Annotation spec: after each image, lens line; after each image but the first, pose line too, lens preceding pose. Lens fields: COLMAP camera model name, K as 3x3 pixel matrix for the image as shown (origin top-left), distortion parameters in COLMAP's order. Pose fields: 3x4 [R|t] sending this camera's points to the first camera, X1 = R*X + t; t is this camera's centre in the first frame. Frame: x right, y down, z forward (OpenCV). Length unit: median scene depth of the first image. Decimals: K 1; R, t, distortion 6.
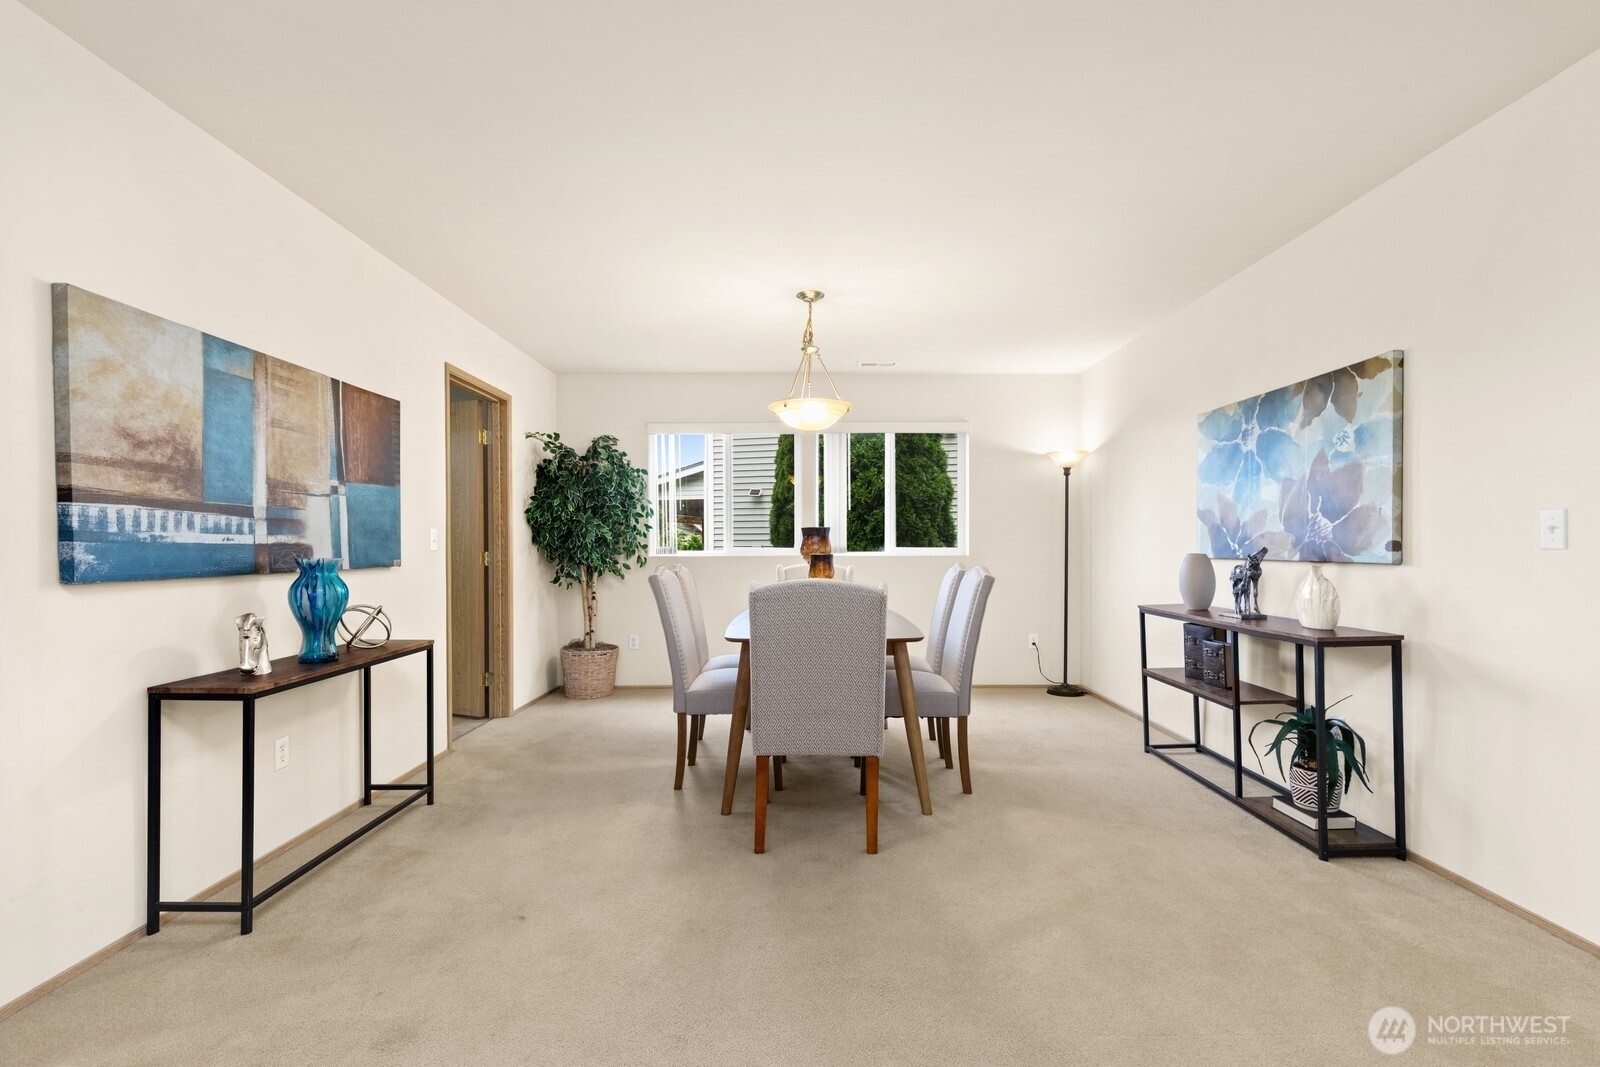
lens RADIAL K [[727.7, 0, 800.6], [0, 727.7, 550.3], [0, 0, 1]] dist [0.011791, -0.001161]
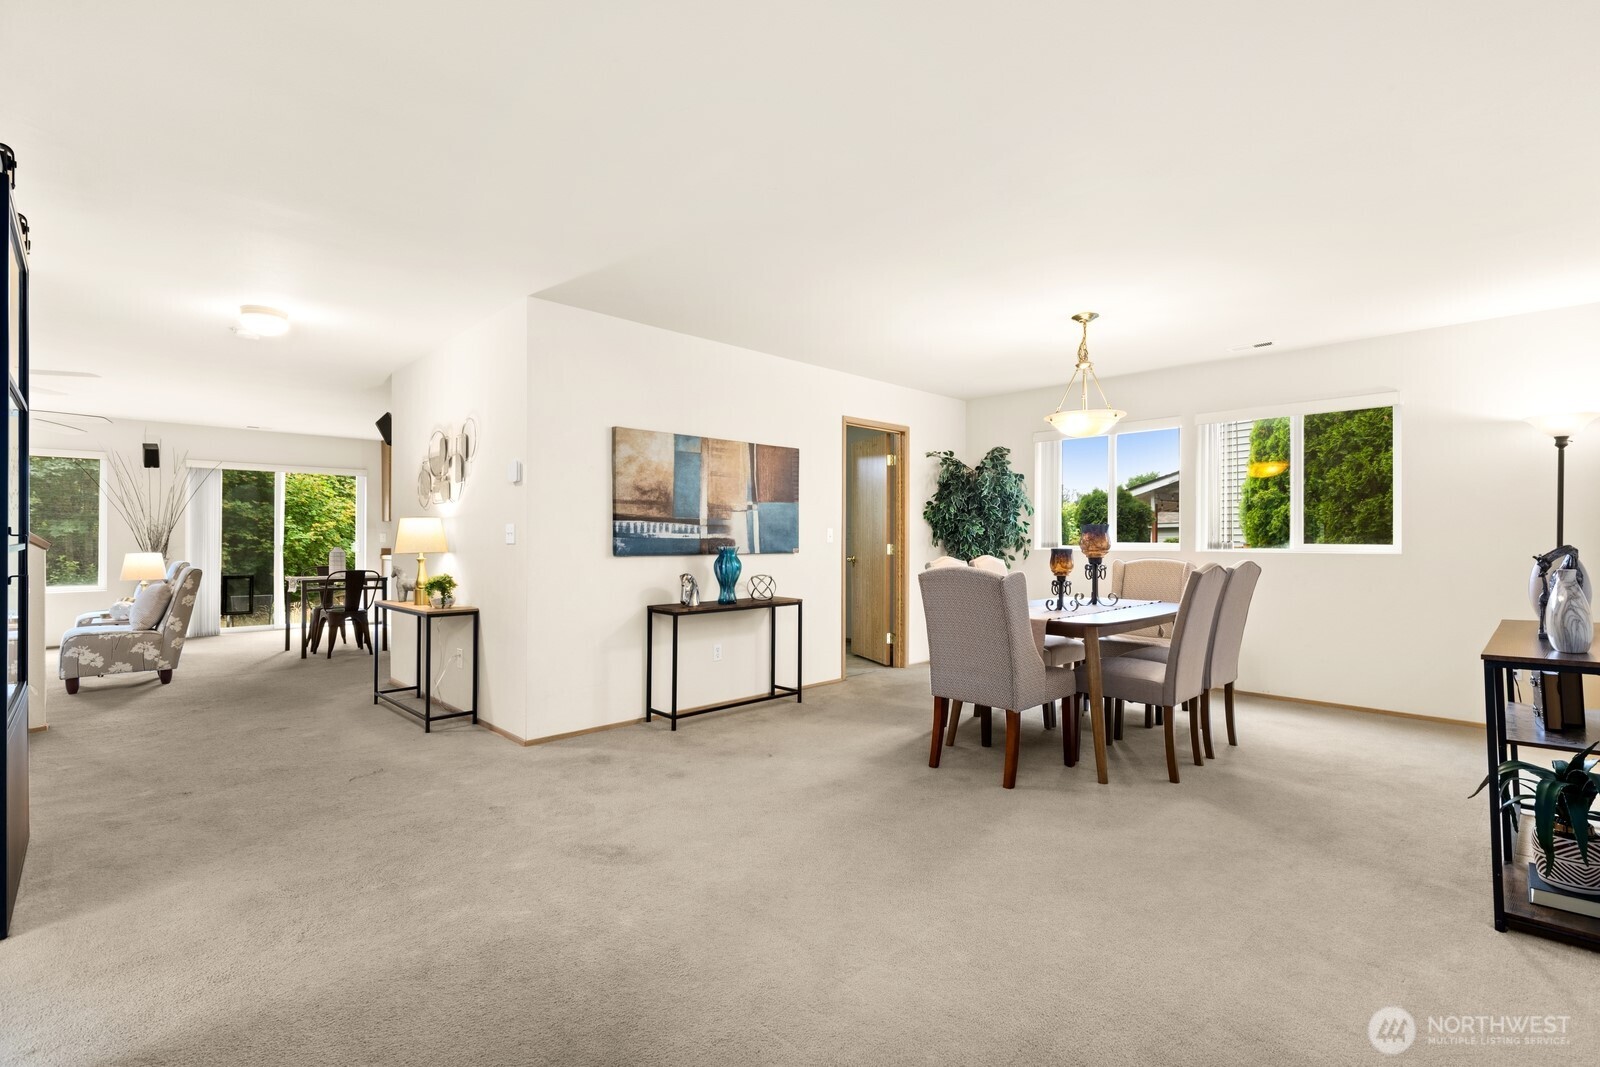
lens RADIAL K [[727.7, 0, 795.4], [0, 727.7, 535.0], [0, 0, 1]] dist [0.011791, -0.001161]
pose [[0.699071, 0.000141, -0.715053, 0.748231], [-0.008688, 0.999928, -0.008296, -0.004111], [0.715000, 0.012012, 0.699021, -0.141064]]
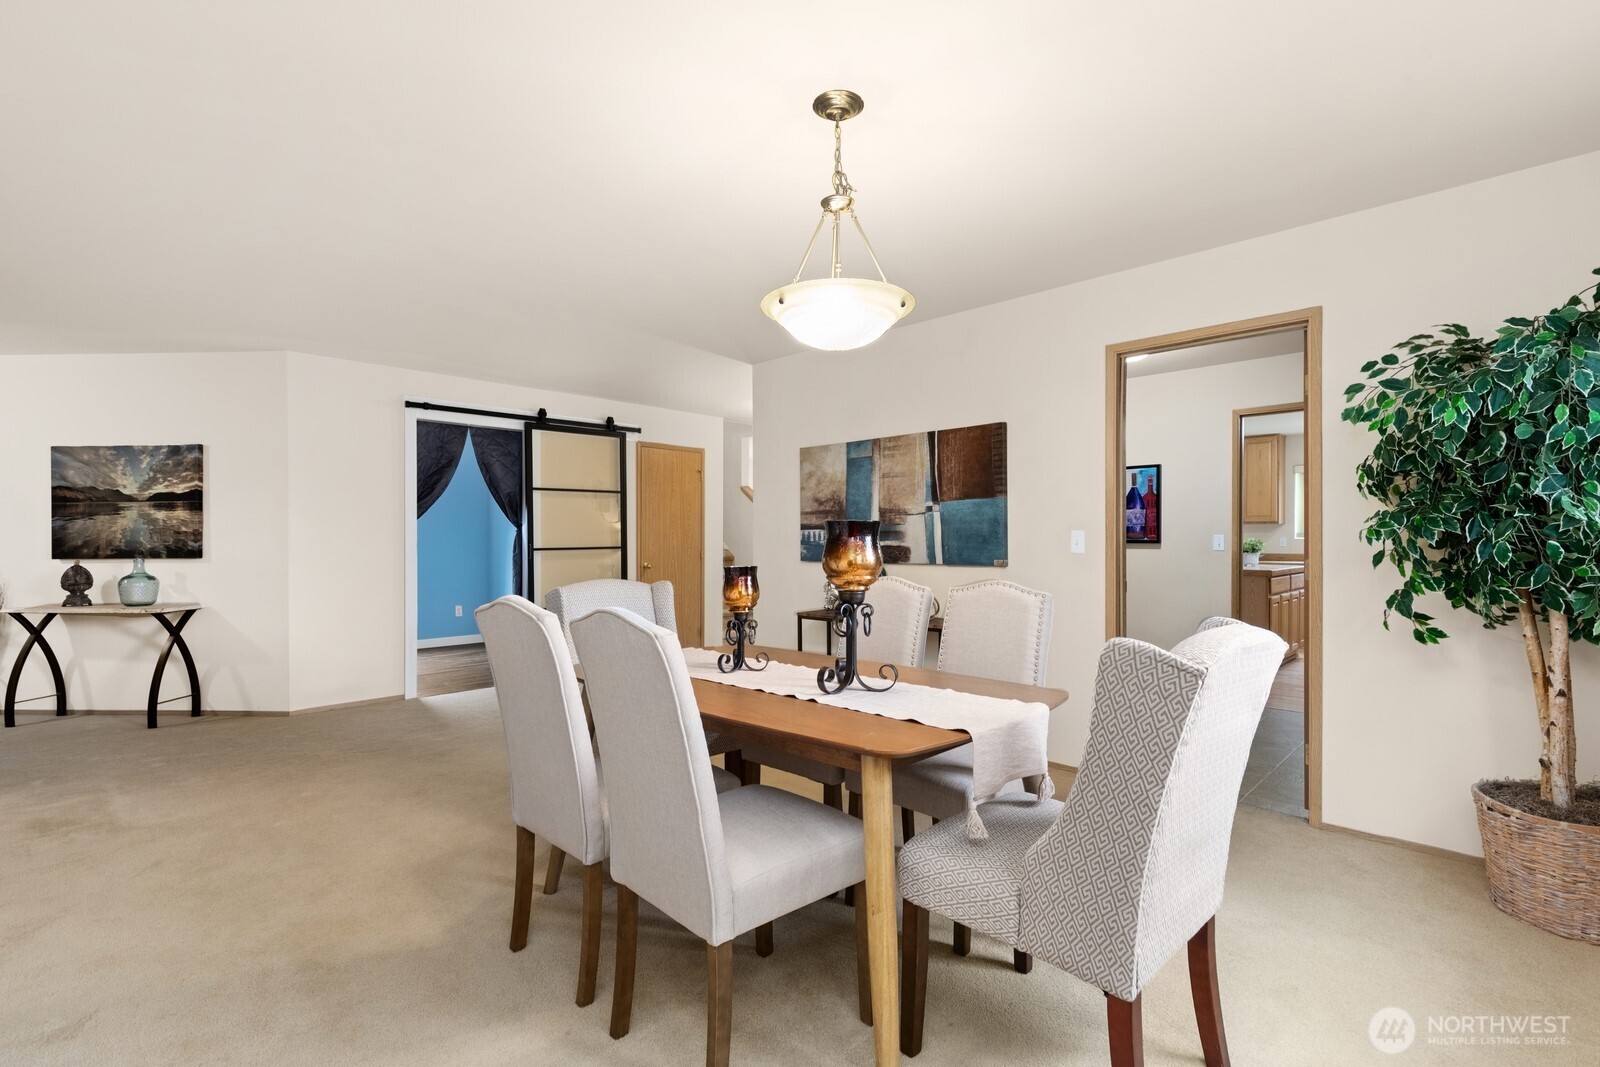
lens RADIAL K [[727.7, 0, 793.6], [0, 727.7, 539.9], [0, 0, 1]] dist [0.011791, -0.001161]
pose [[-0.700201, -0.004964, -0.713929, 0.649064], [-0.007246, 0.999974, 0.000154, -0.021511], [0.713909, 0.005281, -0.700218, 2.033417]]
